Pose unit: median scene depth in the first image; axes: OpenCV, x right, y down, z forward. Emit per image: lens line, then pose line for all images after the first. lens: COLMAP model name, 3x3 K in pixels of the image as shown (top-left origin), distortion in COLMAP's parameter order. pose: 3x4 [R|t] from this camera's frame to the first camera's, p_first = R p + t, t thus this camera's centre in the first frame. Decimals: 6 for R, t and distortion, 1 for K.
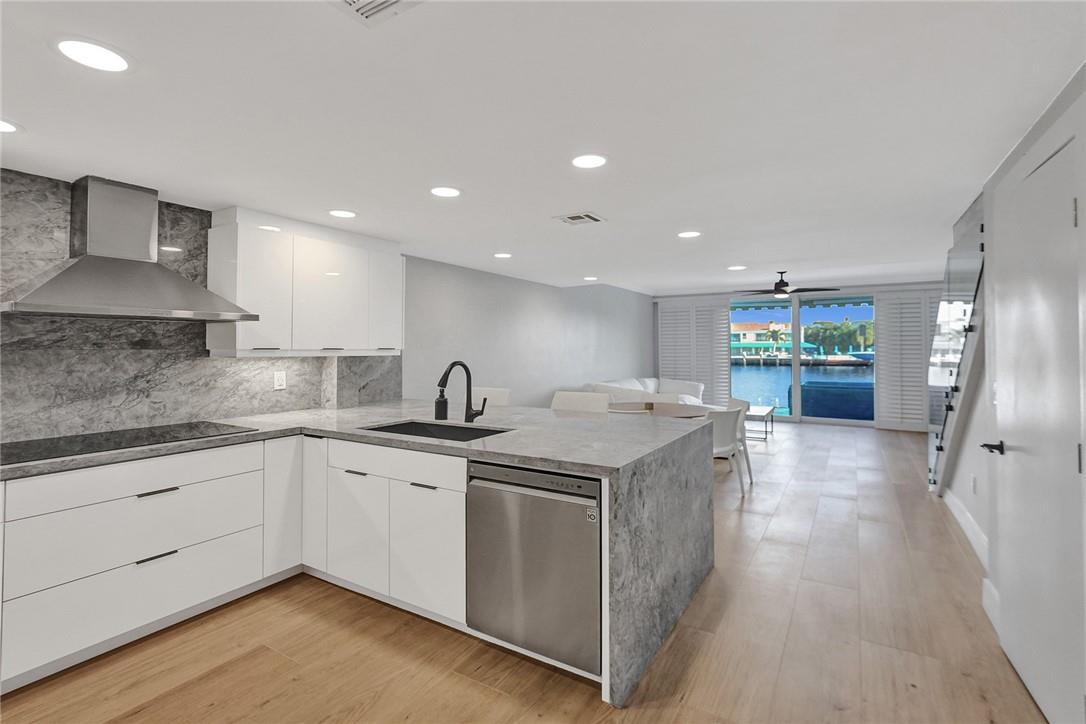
lens RADIAL K [[514.3, 0, 535.0], [0, 514.3, 336.7], [0, 0, 1]] dist [-0.000404, -0.000219]
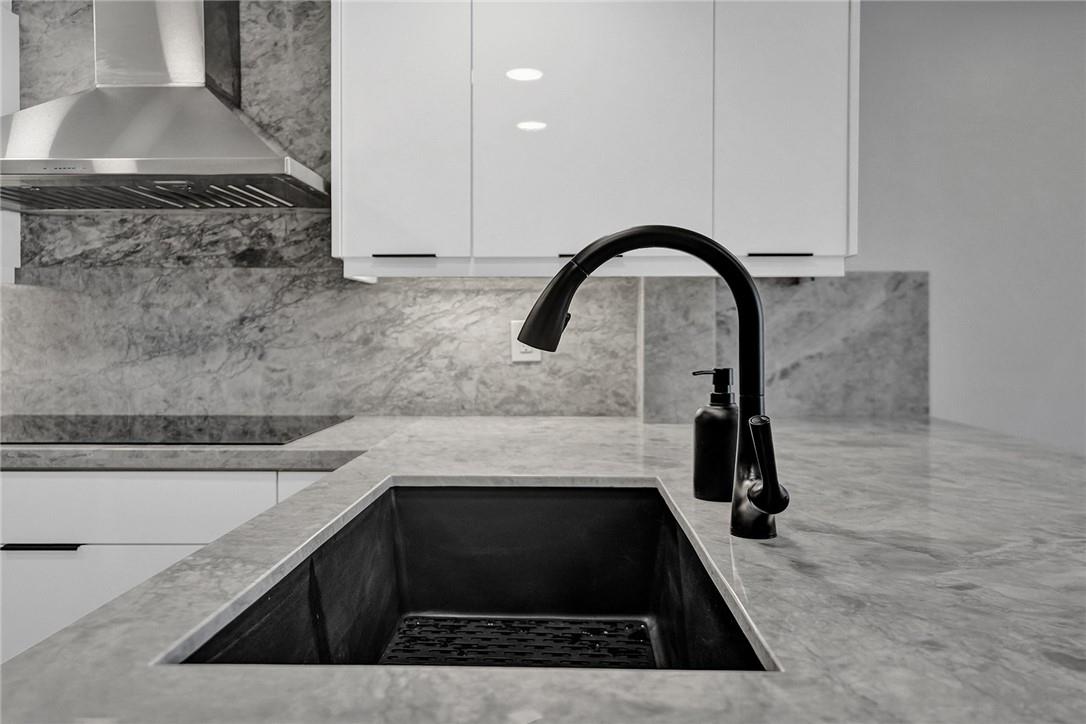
lens RADIAL K [[817.6, 0, 544.0], [0, 817.6, 339.5], [0, 0, 1]] dist [0.018750, 0.000468]
pose [[0.503924, 0.005248, -0.863732, 0.104434], [0.019354, 0.999662, 0.017366, 0.080926], [0.863531, -0.025468, 0.503652, 0.750680]]
